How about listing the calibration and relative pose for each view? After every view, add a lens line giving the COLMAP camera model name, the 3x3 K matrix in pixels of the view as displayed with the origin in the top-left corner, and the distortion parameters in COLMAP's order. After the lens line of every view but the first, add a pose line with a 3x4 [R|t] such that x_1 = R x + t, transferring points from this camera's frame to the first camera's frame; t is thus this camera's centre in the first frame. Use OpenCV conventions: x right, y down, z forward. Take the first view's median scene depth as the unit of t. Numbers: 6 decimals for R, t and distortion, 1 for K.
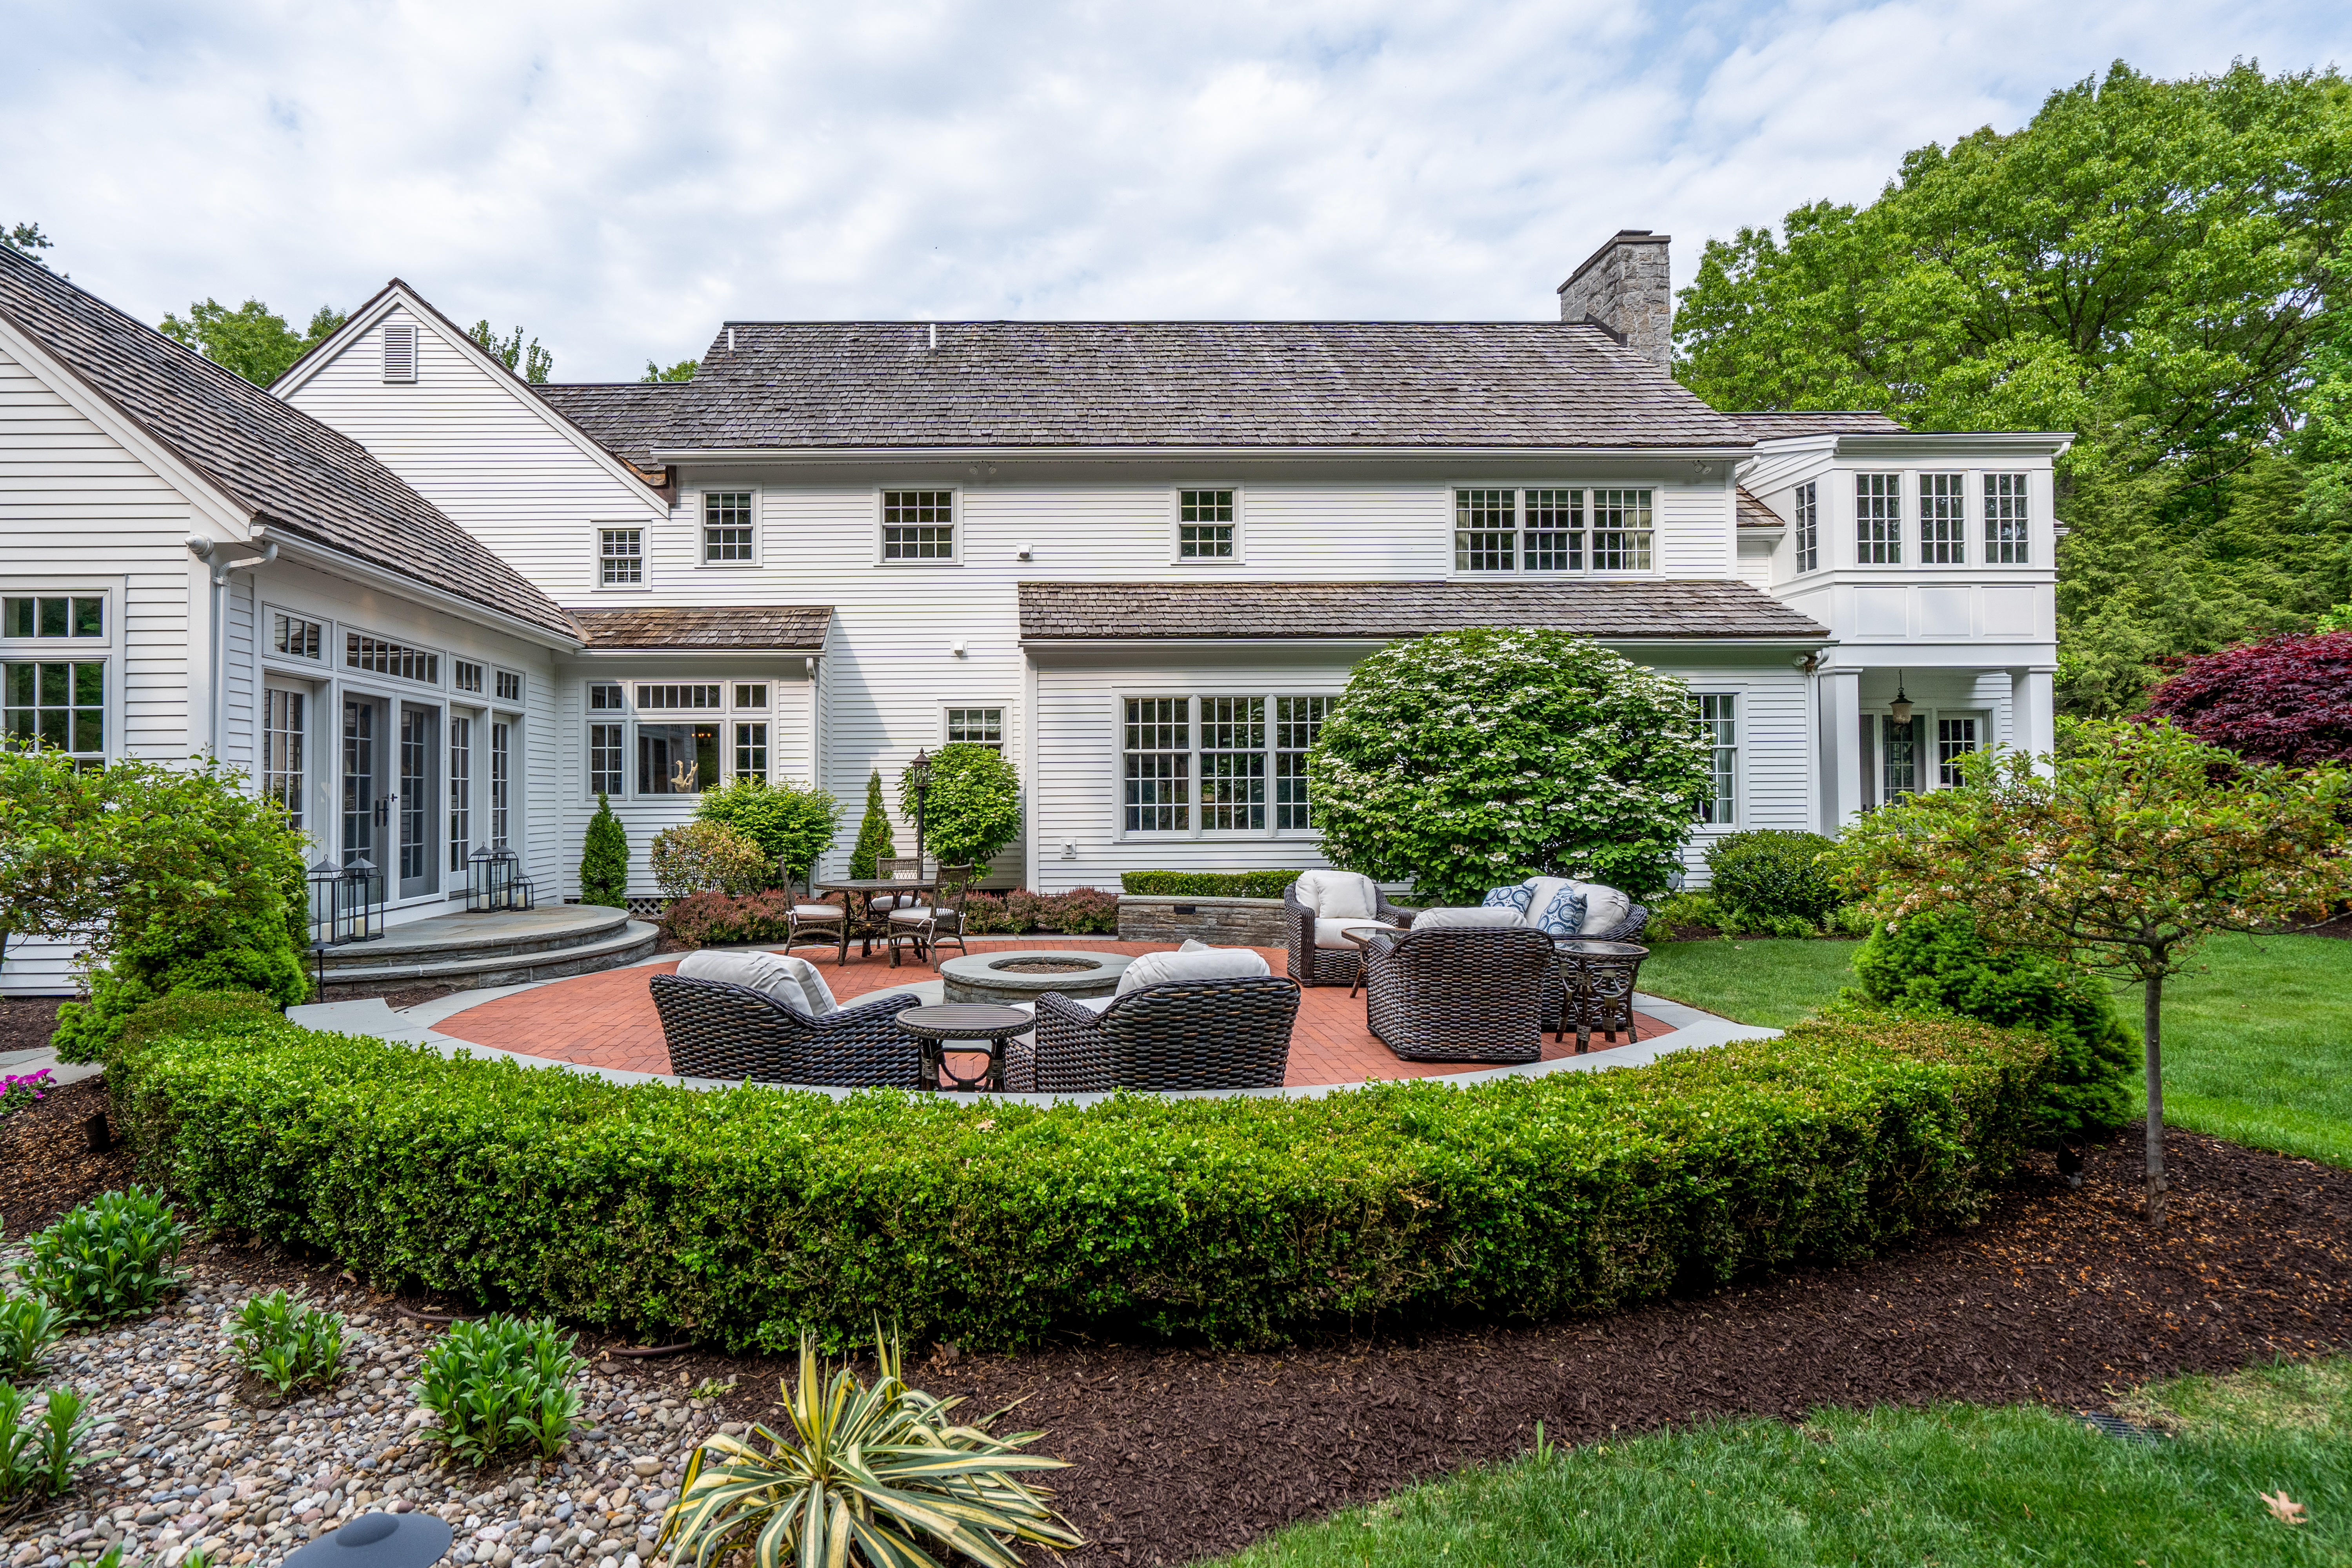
lens RADIAL K [[1145.8, 0, 1035.7], [0, 1145.8, 774.1], [0, 0, 1]] dist [-0.014174, 0.006468]
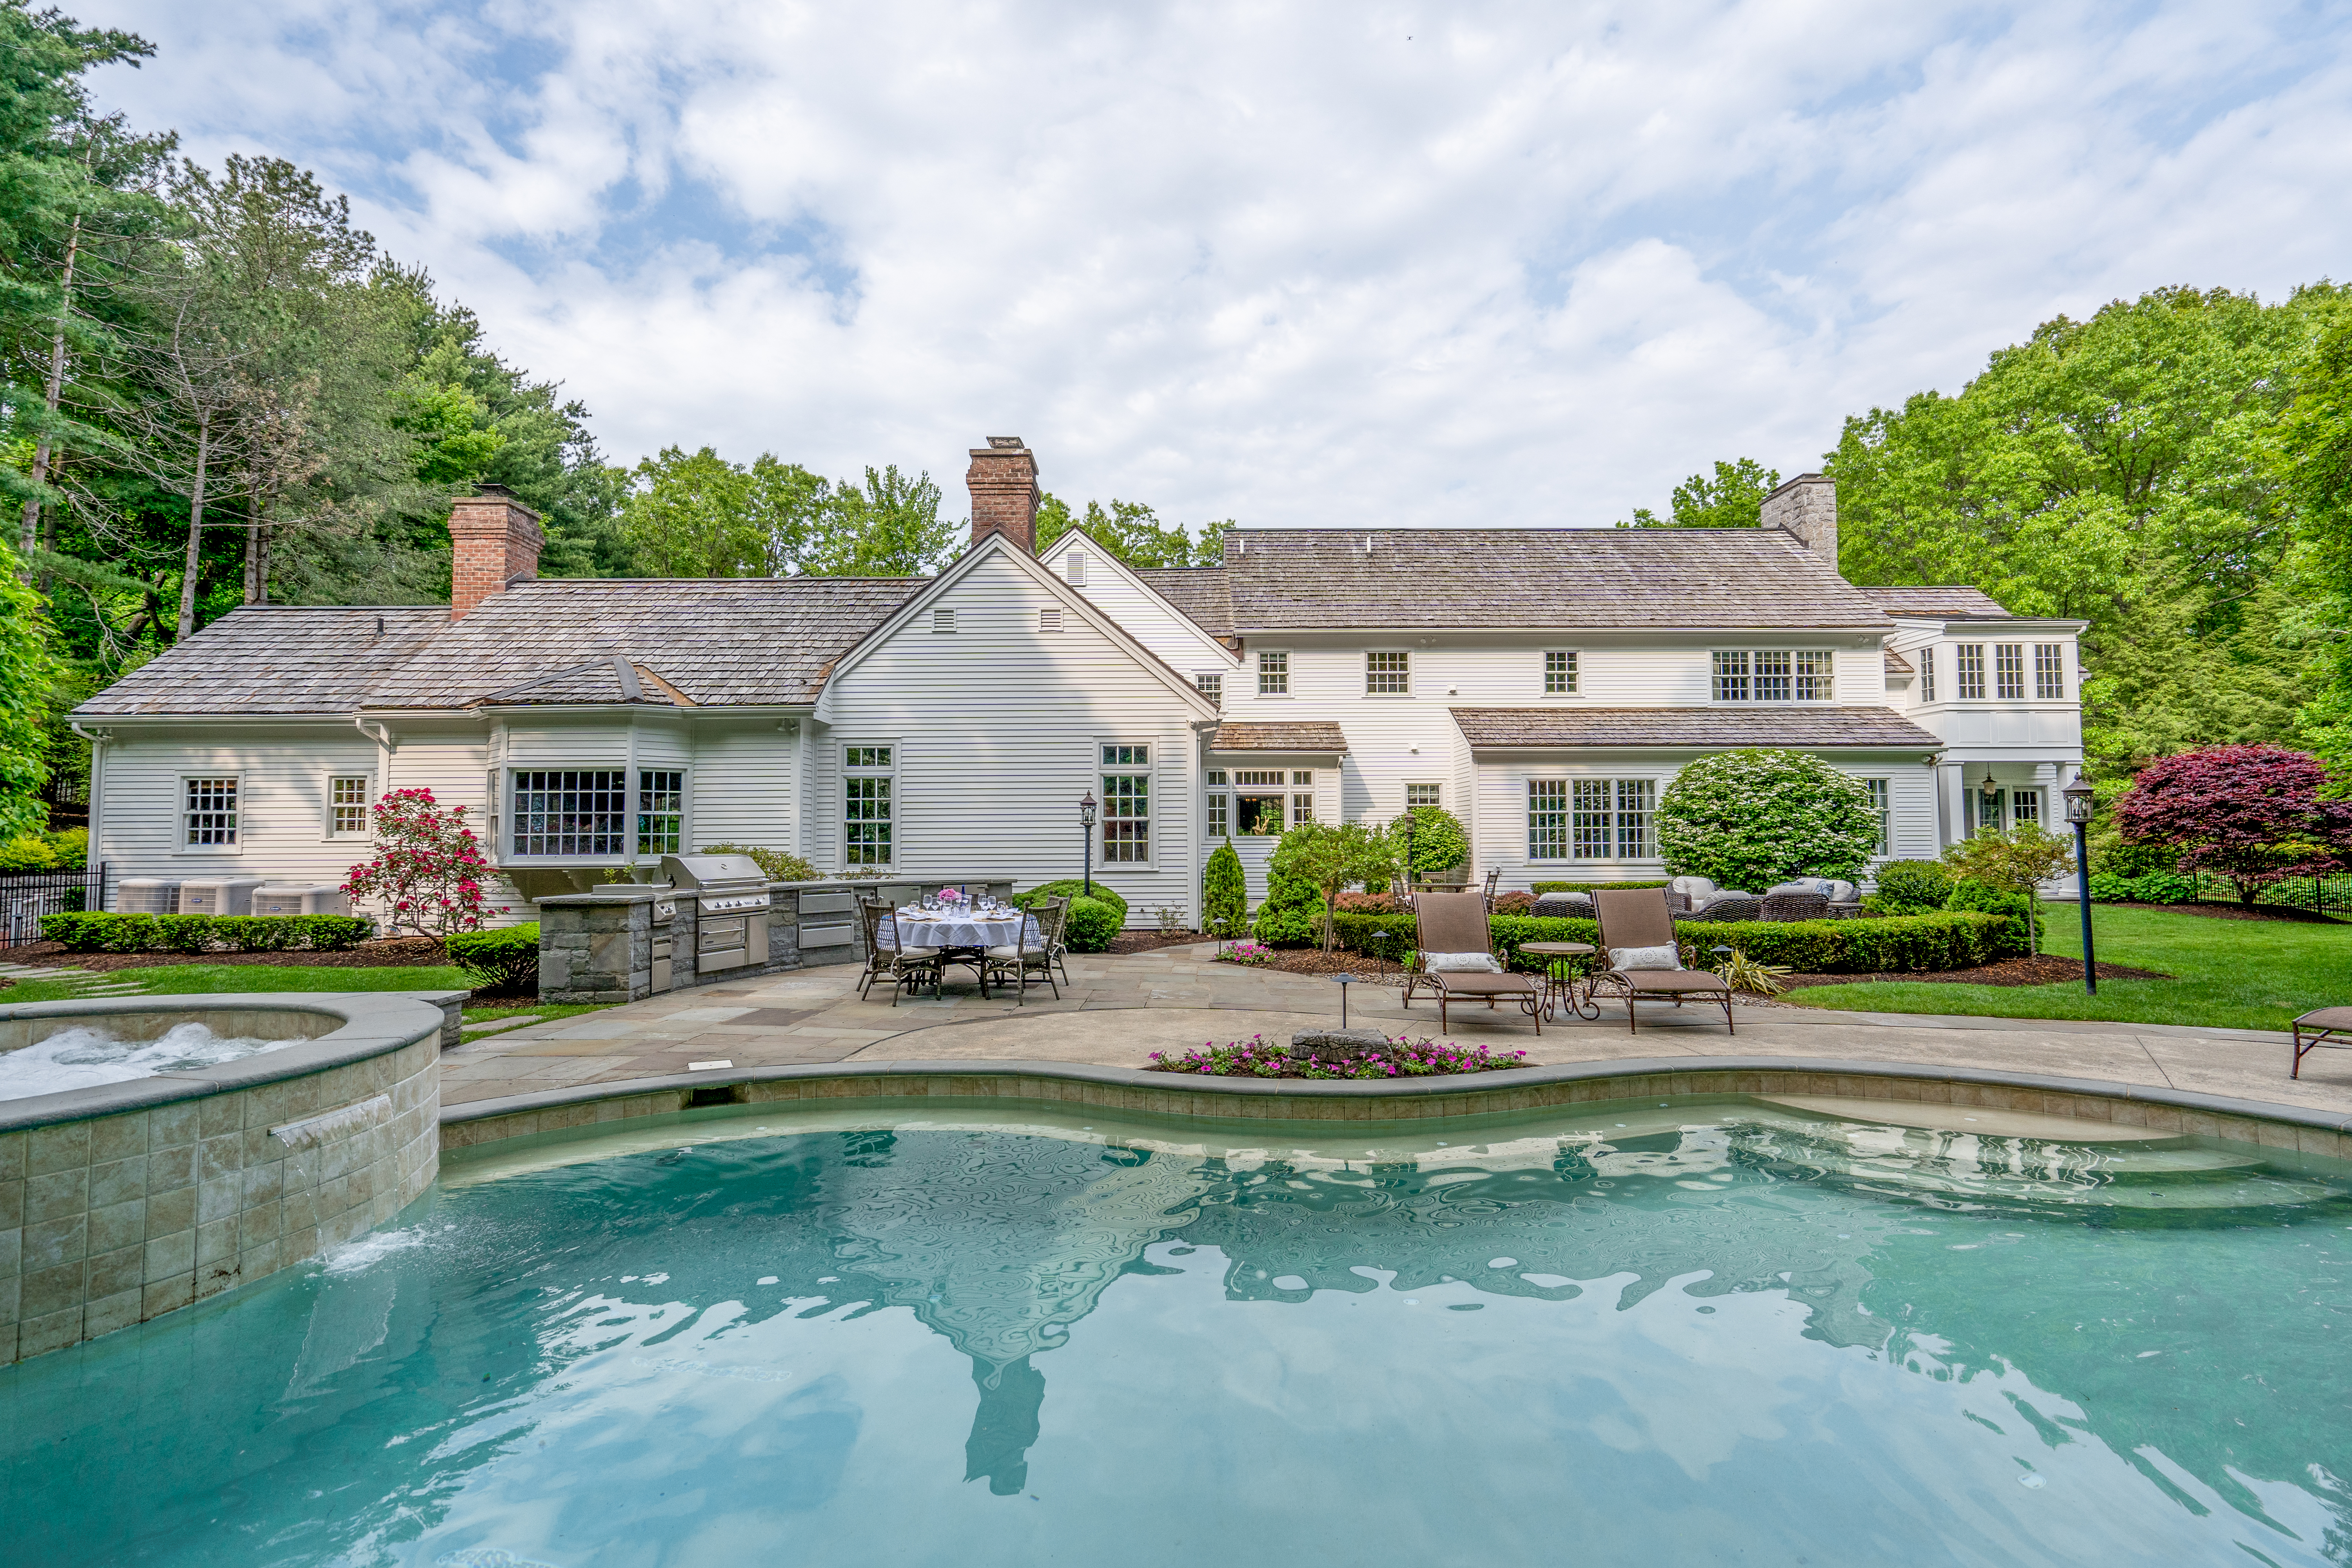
lens RADIAL K [[1107.9, 0, 1180.0], [0, 1107.9, 773.9], [0, 0, 1]] dist [-0.010235, 0.001427]
pose [[0.999984, 0.004114, -0.003941, -0.413805], [-0.004257, 0.999301, -0.037139, -0.012548], [0.003786, 0.037155, 0.999302, -0.616457]]
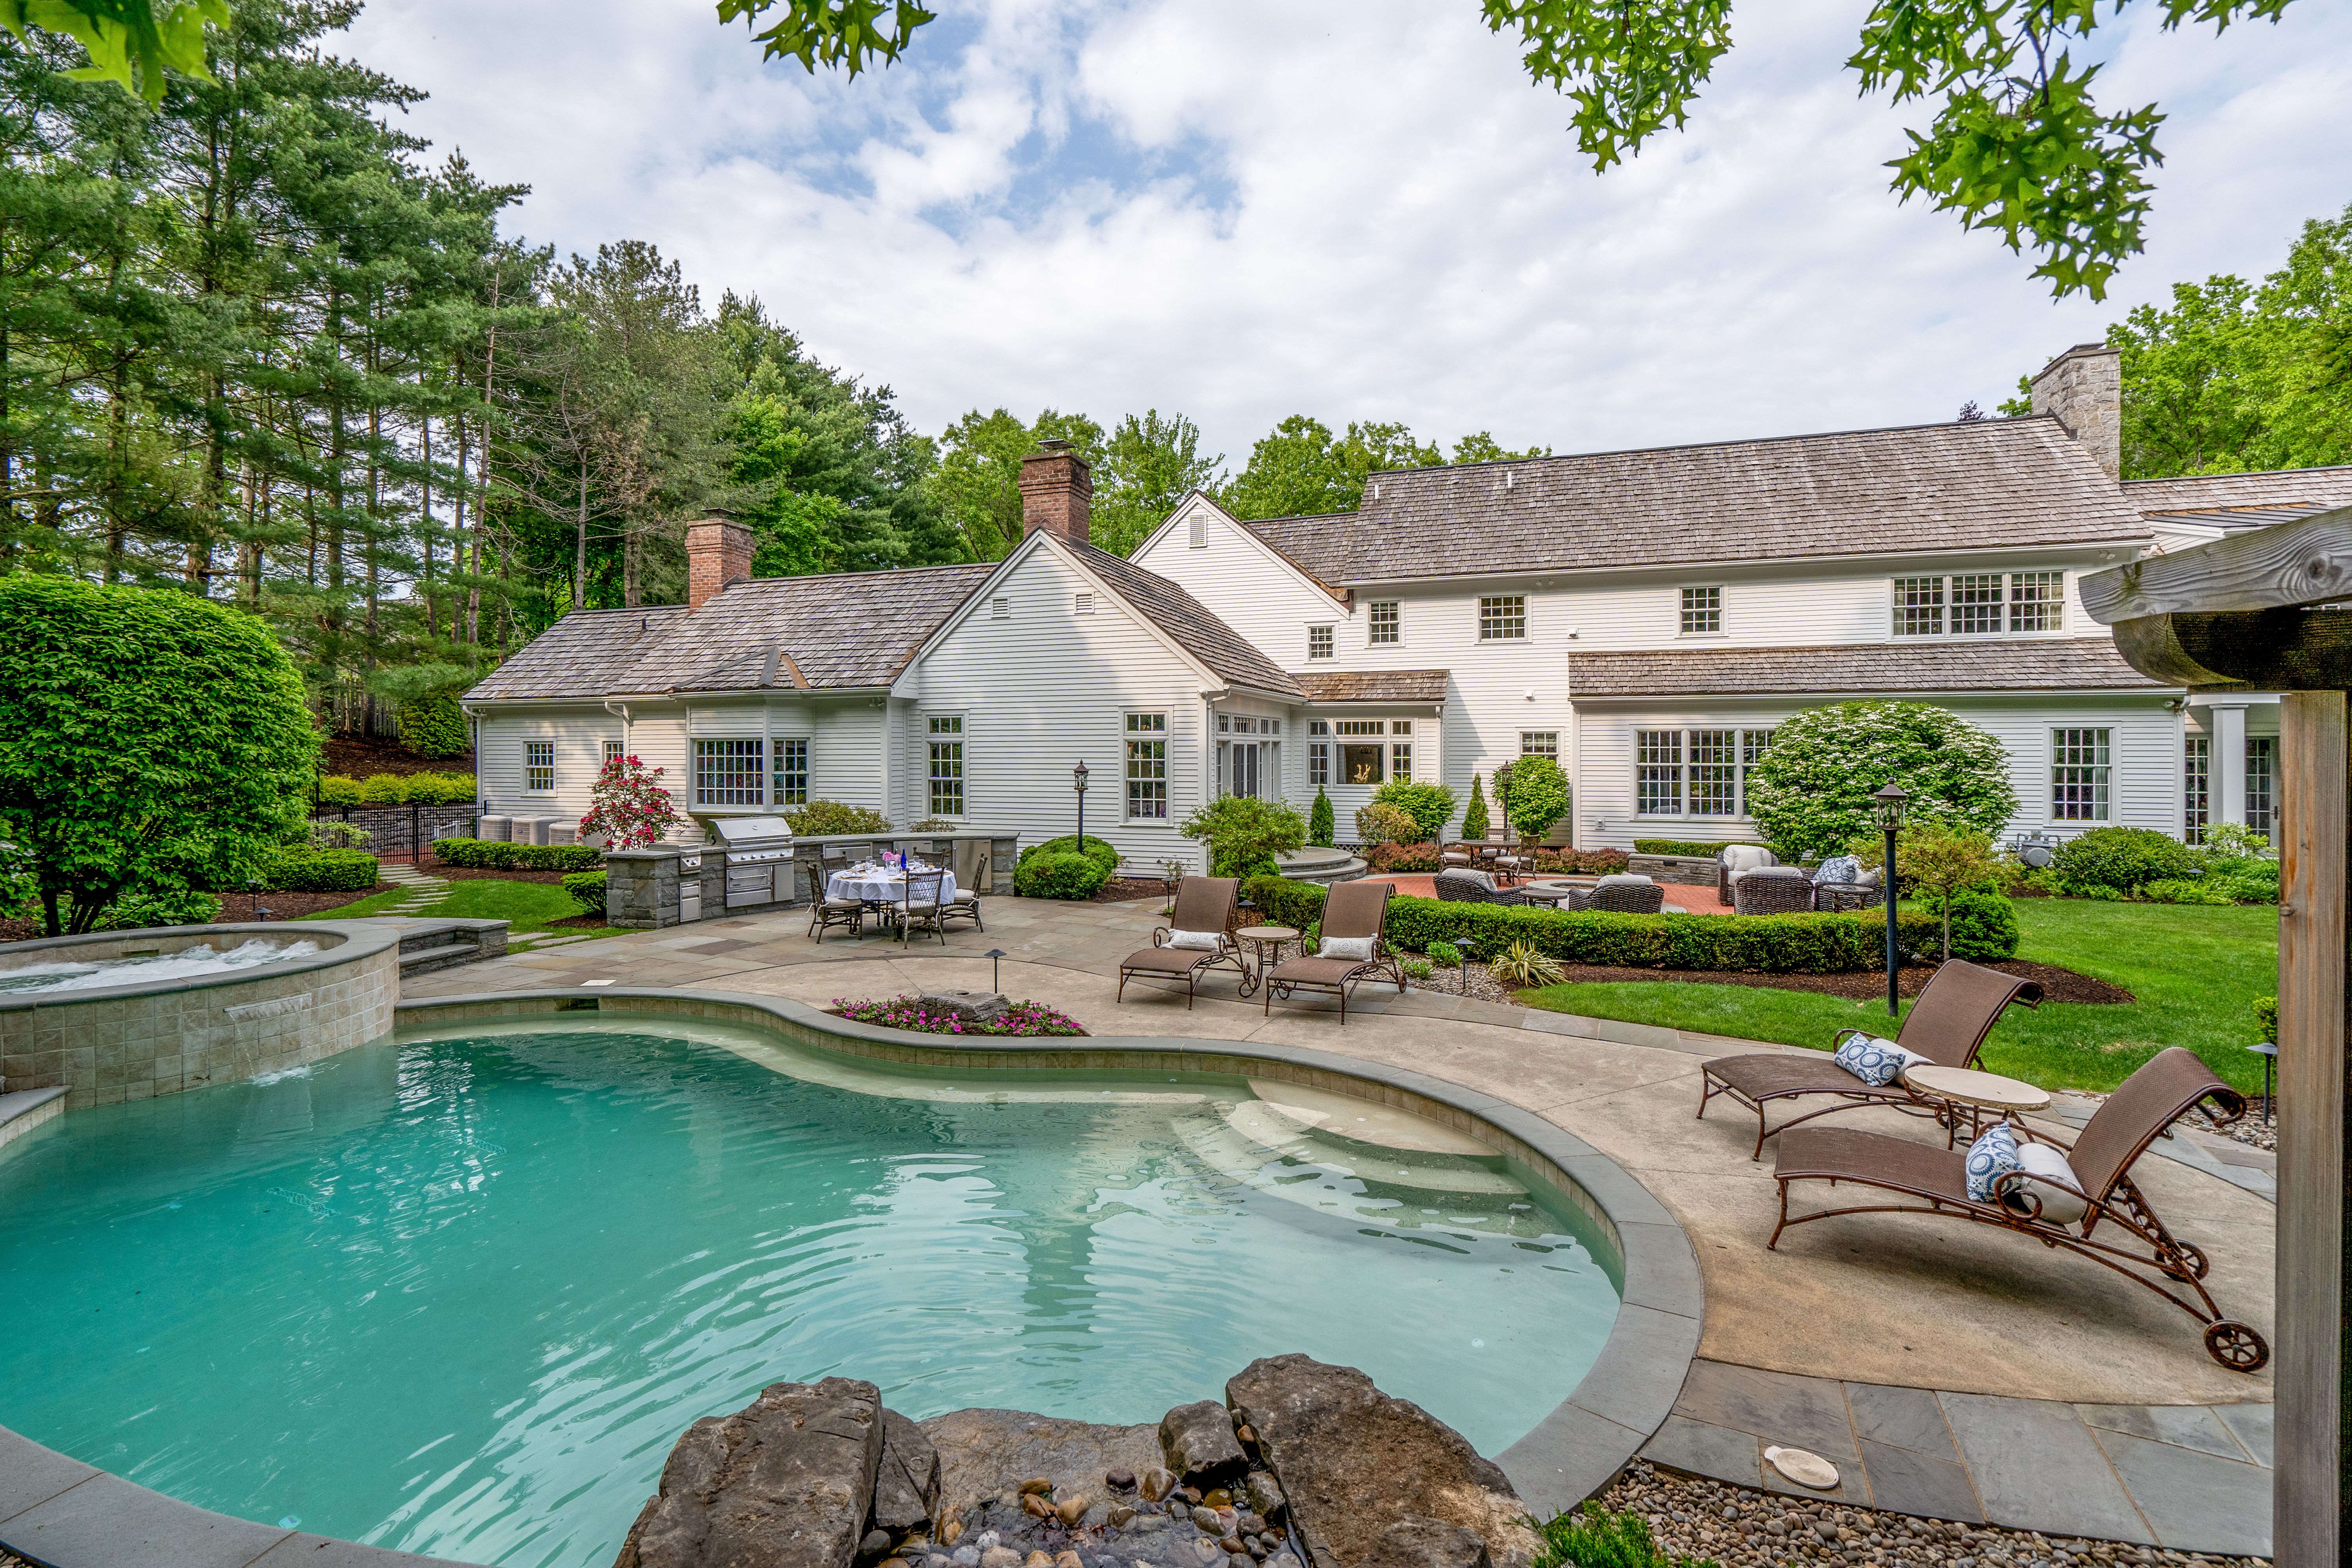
lens RADIAL K [[1124.3, 0, 1153.7], [0, 1124.3, 737.1], [0, 0, 1]] dist [-0.031049, 0.020754]
pose [[0.930315, 0.004676, -0.366733, 0.020334], [0.001094, 0.999879, 0.015523, -0.079224], [0.366761, -0.014842, 0.930197, -0.676171]]
